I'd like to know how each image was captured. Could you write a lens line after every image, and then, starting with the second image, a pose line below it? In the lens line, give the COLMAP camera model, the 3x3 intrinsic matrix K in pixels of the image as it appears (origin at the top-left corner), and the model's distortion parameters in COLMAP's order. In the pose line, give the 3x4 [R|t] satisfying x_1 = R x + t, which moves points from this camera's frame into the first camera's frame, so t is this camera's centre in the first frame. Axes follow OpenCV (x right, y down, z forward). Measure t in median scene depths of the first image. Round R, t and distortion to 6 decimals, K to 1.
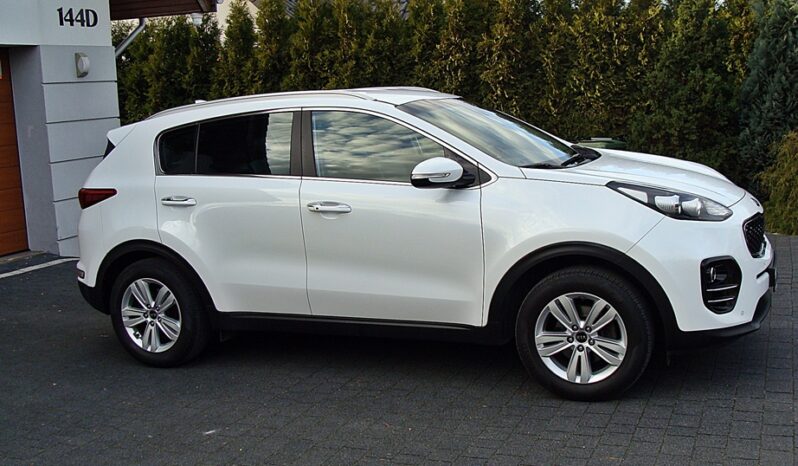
lens RADIAL K [[890.5, 0, 425.4], [0, 890.5, 235.4], [0, 0, 1]] dist [-0.204341, 0.296451]
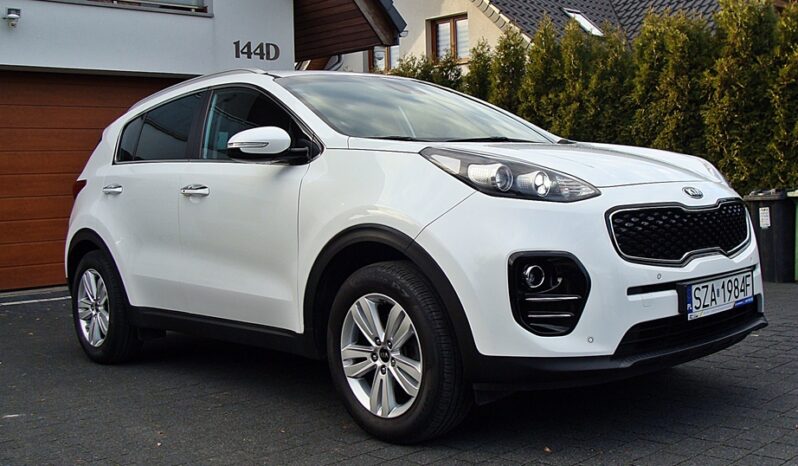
lens RADIAL K [[890.5, 0, 425.4], [0, 890.5, 235.4], [0, 0, 1]] dist [-0.204341, 0.296451]
pose [[0.917231, 0.041573, -0.396180, 0.165424], [-0.075043, 0.994766, -0.069354, 0.021040], [0.391223, 0.093345, 0.915550, 0.103017]]
